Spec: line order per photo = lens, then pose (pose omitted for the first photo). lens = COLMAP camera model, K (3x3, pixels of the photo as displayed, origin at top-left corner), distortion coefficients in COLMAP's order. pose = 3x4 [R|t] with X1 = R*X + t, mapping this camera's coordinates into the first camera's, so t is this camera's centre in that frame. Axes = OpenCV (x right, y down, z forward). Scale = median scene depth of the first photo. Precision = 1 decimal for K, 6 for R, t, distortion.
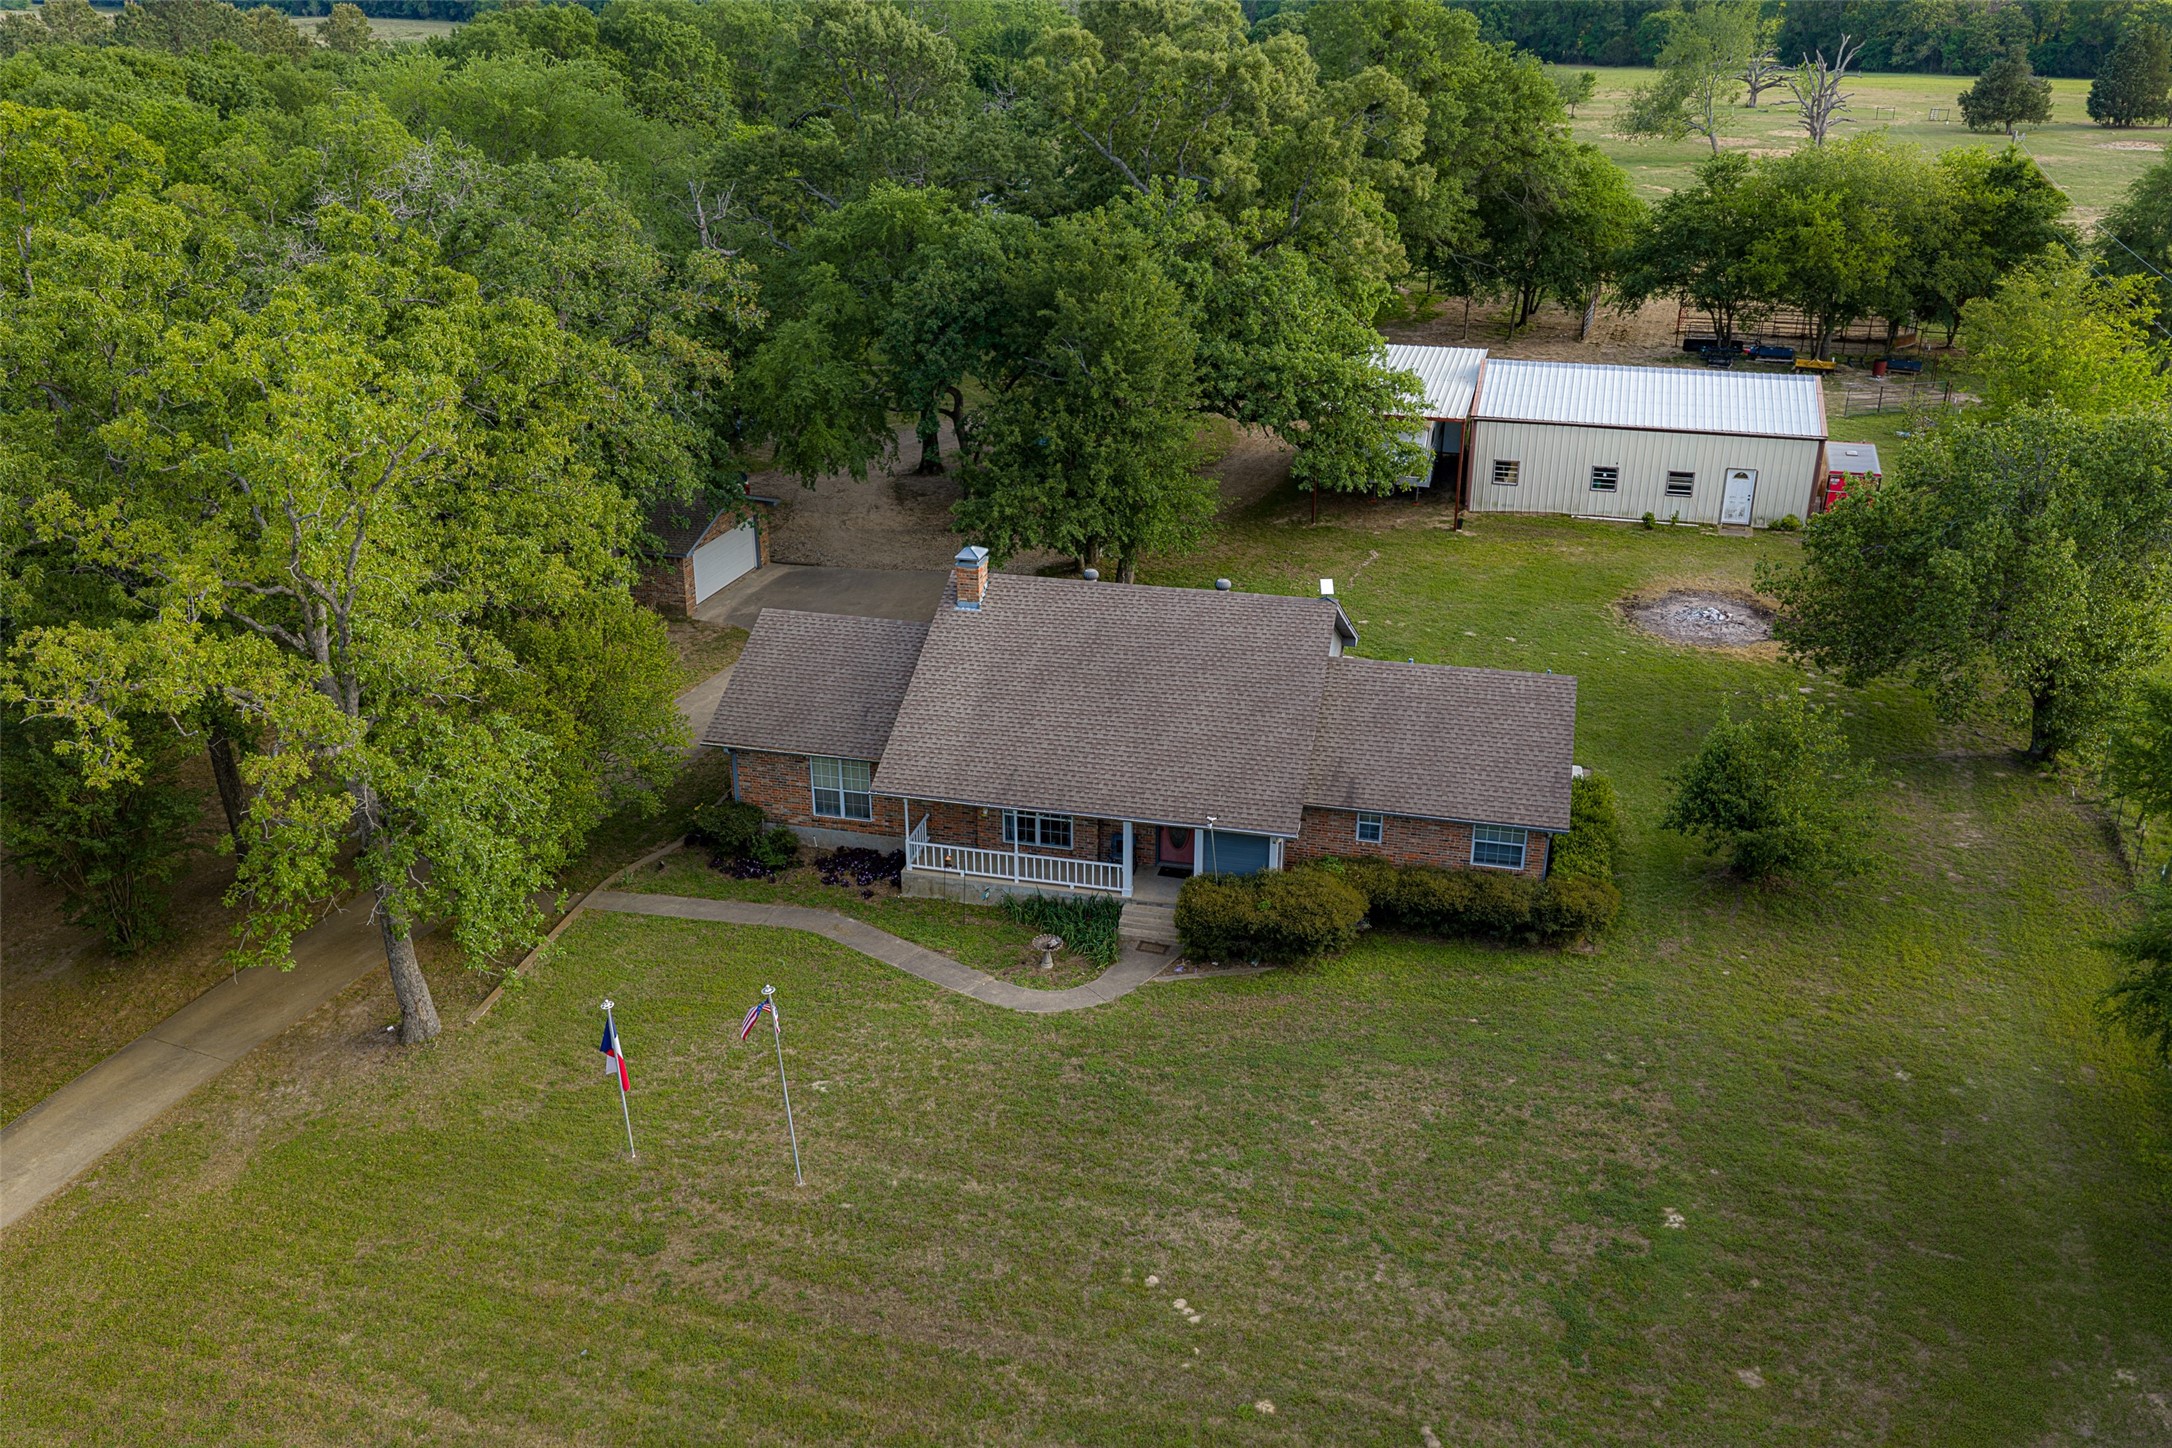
lens RADIAL K [[1772.9, 0, 1085.2], [0, 1772.9, 731.4], [0, 0, 1]] dist [0.013295, -0.018413]
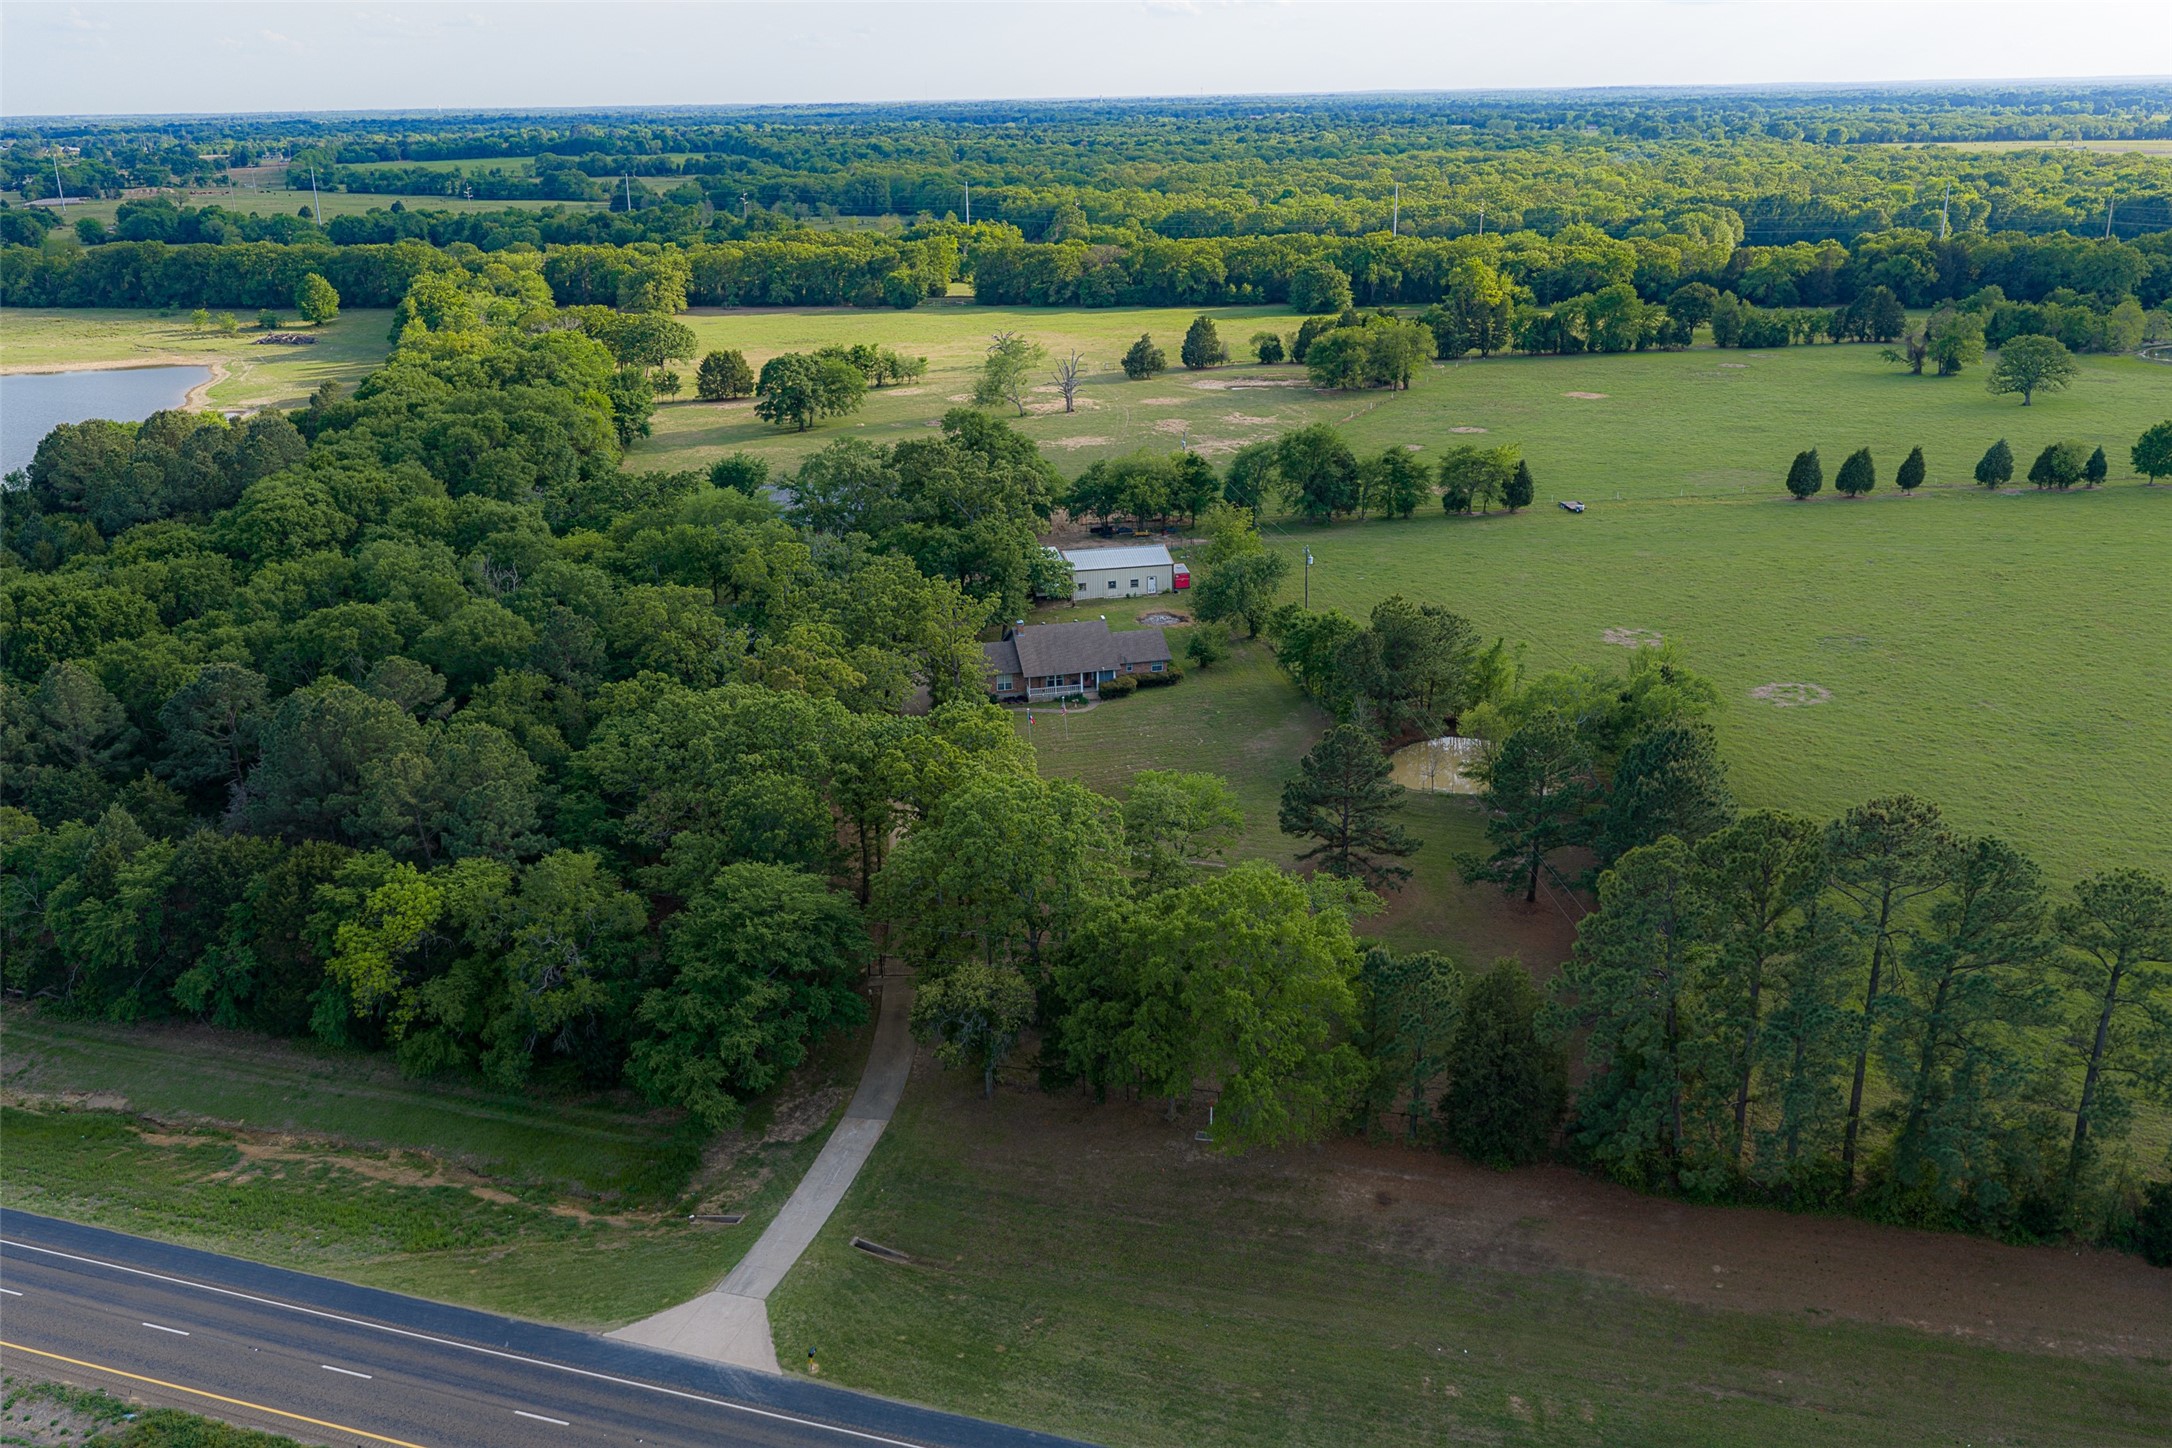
lens RADIAL K [[1772.9, 0, 1082.6], [0, 1772.9, 720.0], [0, 0, 1]] dist [0.013295, -0.018413]
pose [[0.892431, -0.160881, 0.421526, -1.270247], [0.192543, 0.980722, -0.033334, 0.212949], [-0.408037, 0.110910, 0.906204, -2.046505]]
